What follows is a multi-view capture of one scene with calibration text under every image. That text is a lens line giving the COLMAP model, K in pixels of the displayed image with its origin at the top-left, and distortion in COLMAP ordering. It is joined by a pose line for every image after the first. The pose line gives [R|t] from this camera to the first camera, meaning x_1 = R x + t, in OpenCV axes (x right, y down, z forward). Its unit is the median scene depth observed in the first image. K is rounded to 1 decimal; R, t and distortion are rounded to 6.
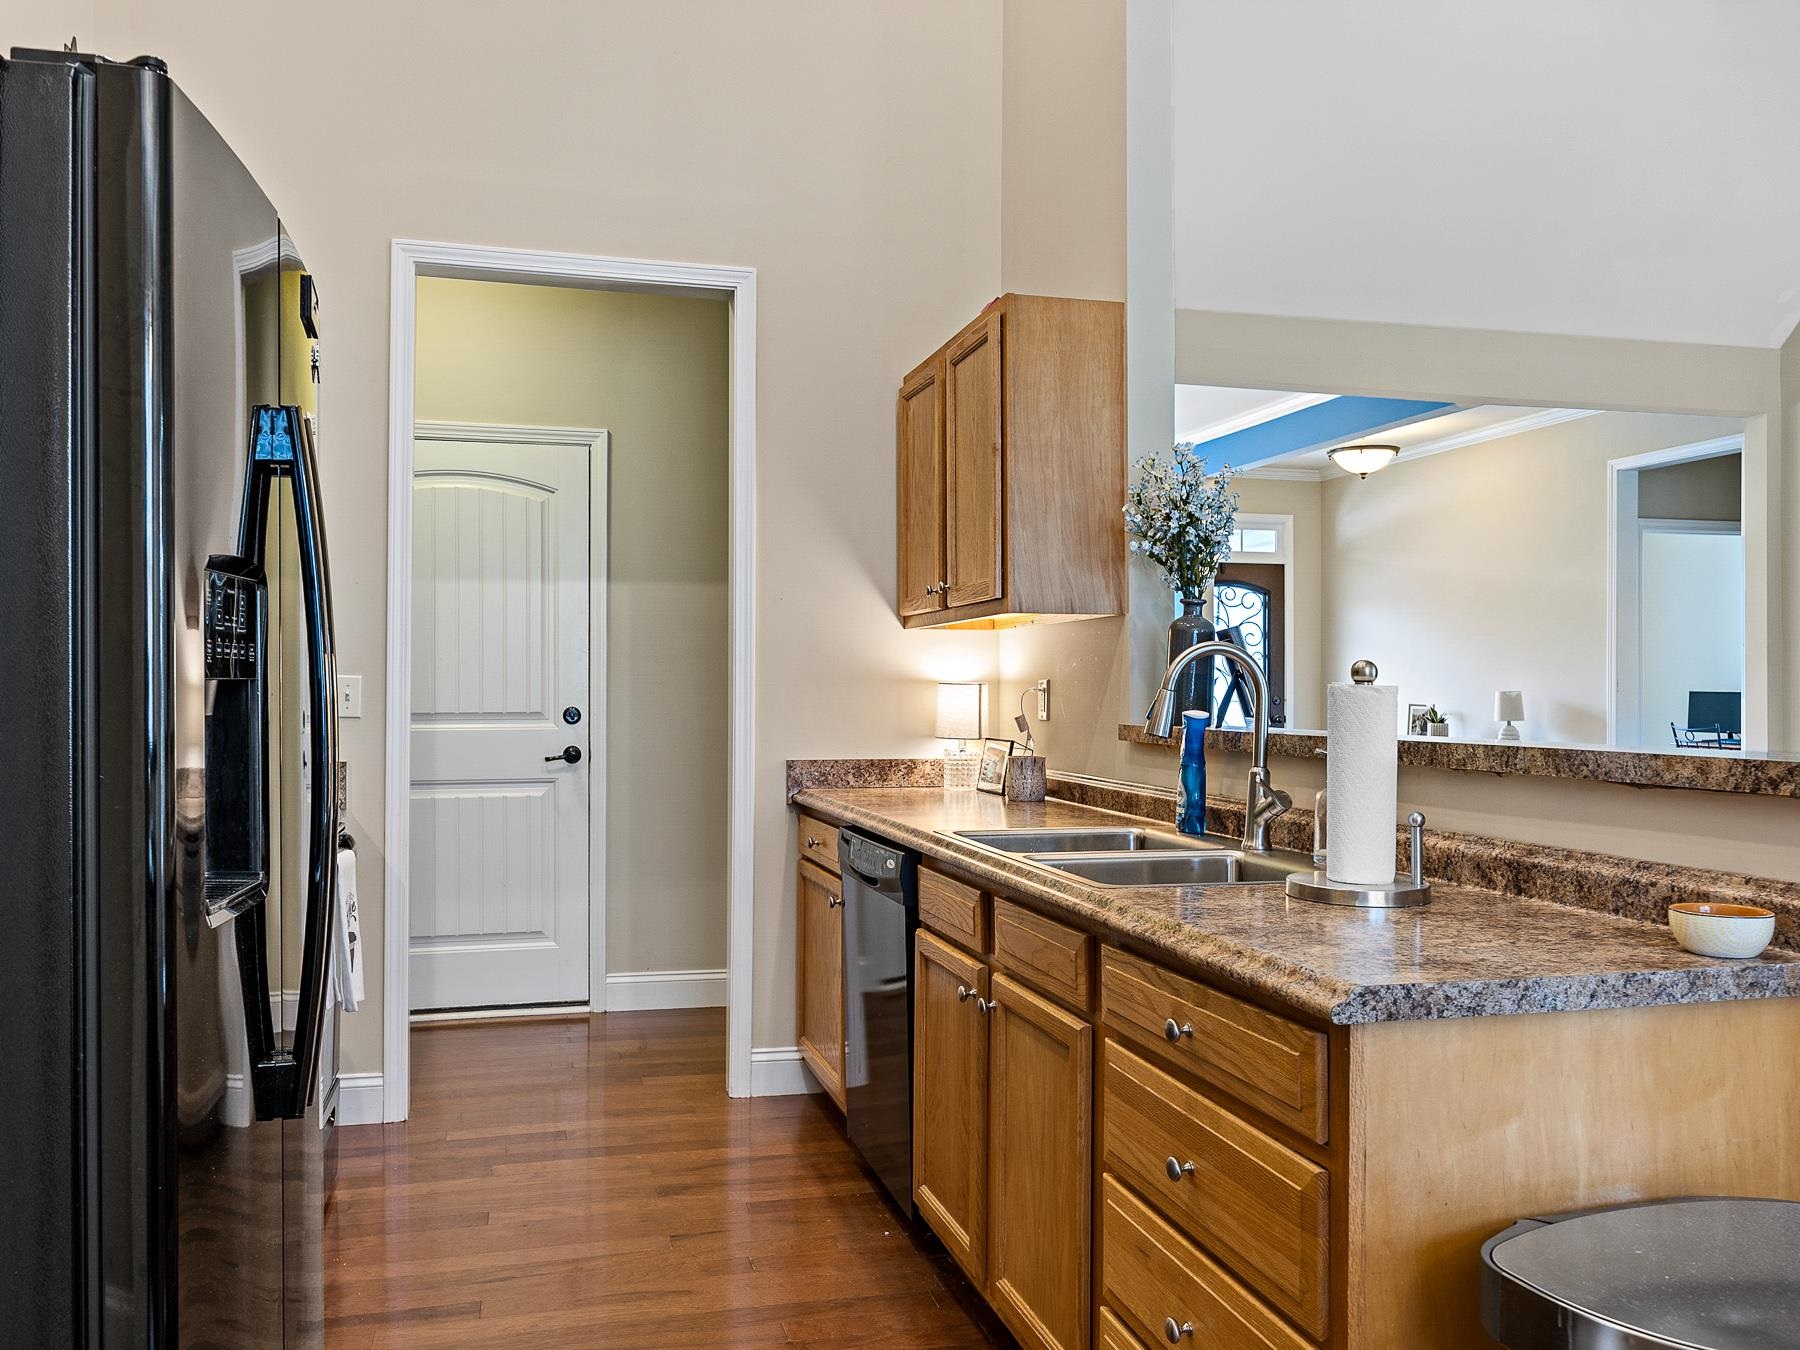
lens RADIAL K [[1366.2, 0, 900.0], [0, 1366.2, 675.0], [0, 0, 1]] dist [-0.003567, -0.000742]
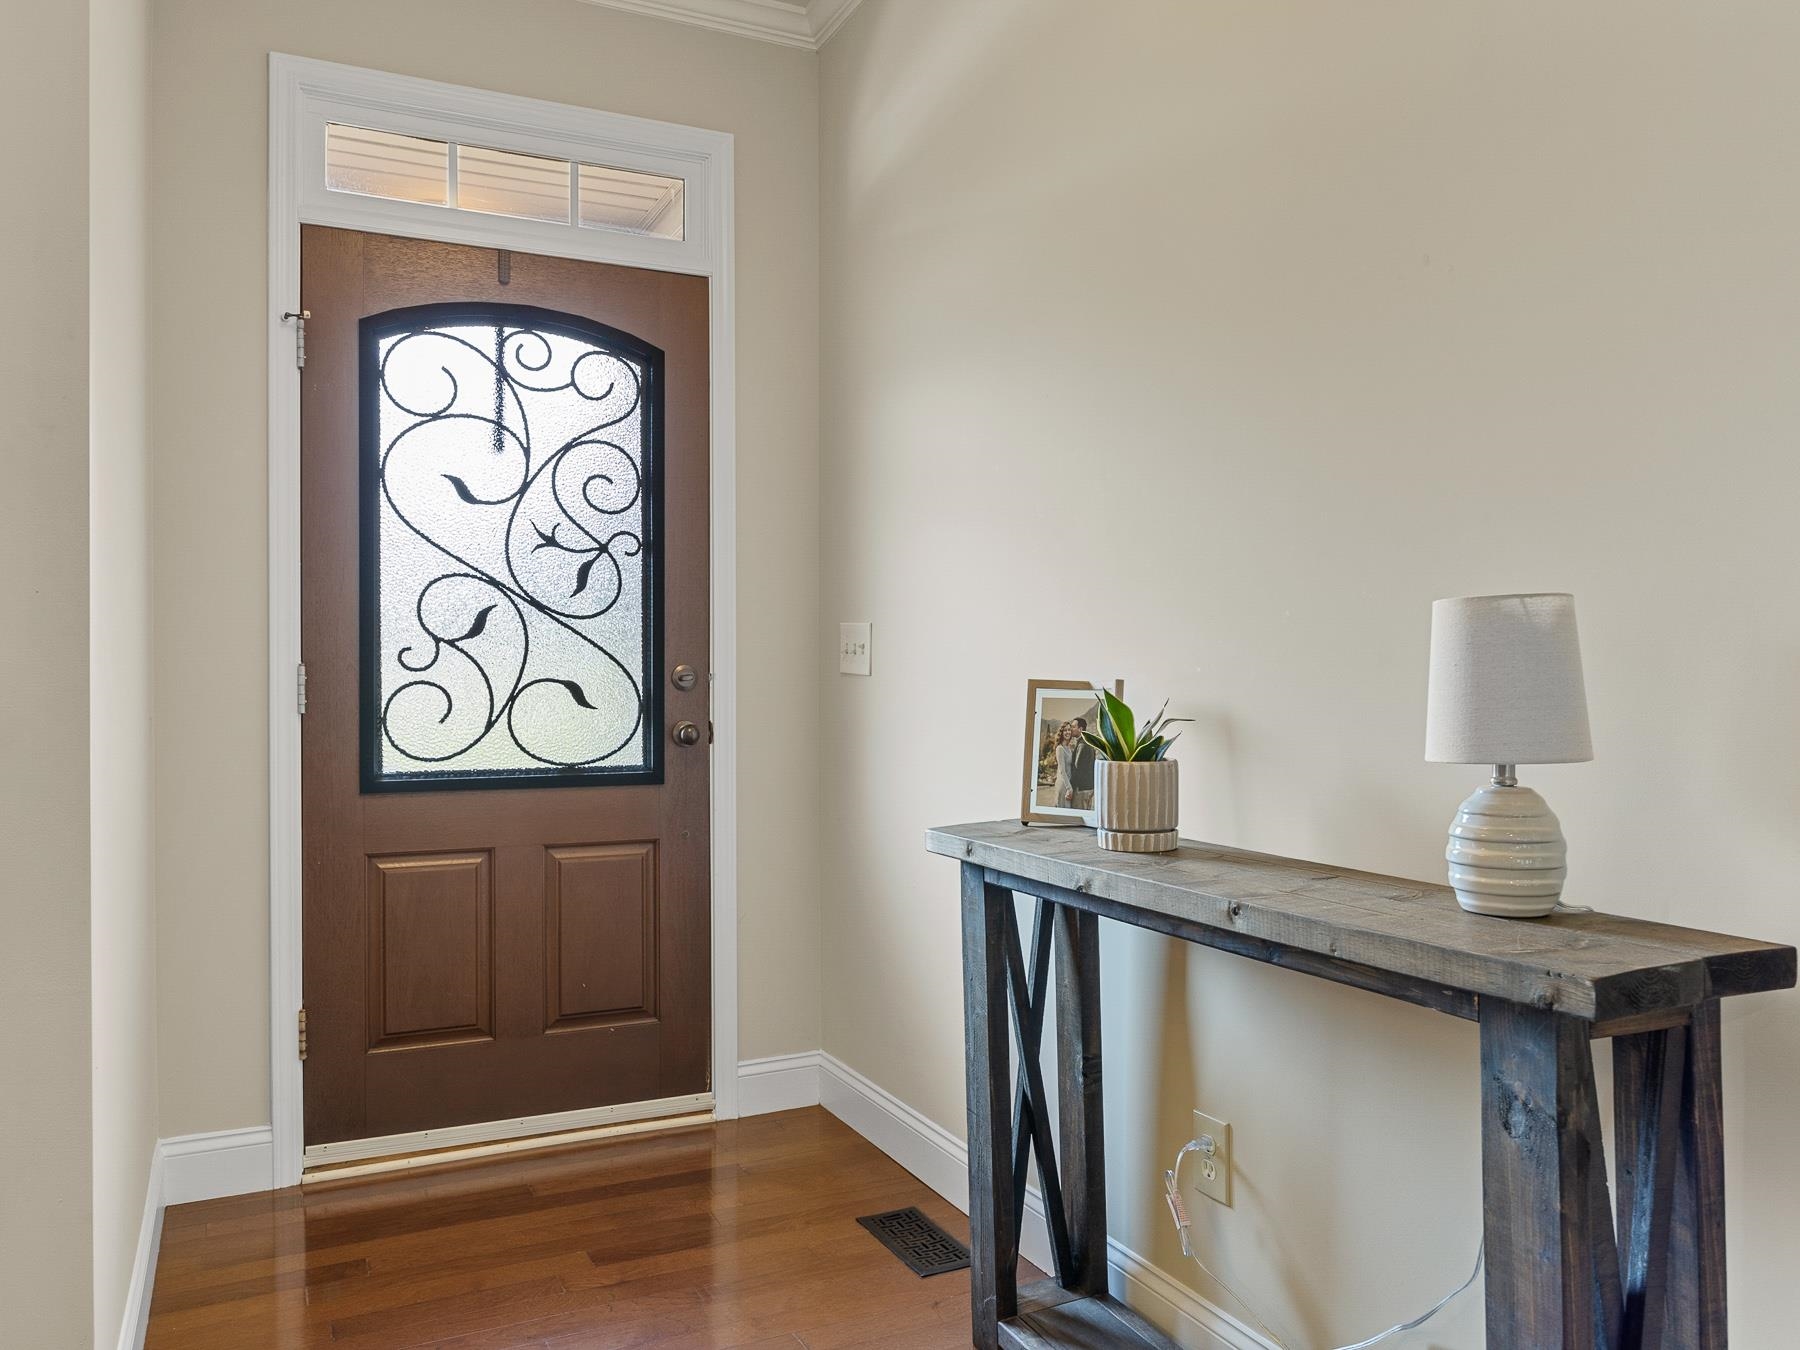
lens RADIAL K [[1305.5, 0, 900.0], [0, 1305.5, 675.0], [0, 0, 1]] dist [-0.002930, -0.000484]
pose [[0.979682, -0.005704, 0.200477, 0.309337], [0.004203, 0.999960, 0.007914, 0.018784], [-0.200514, -0.006911, 0.979667, 0.788165]]
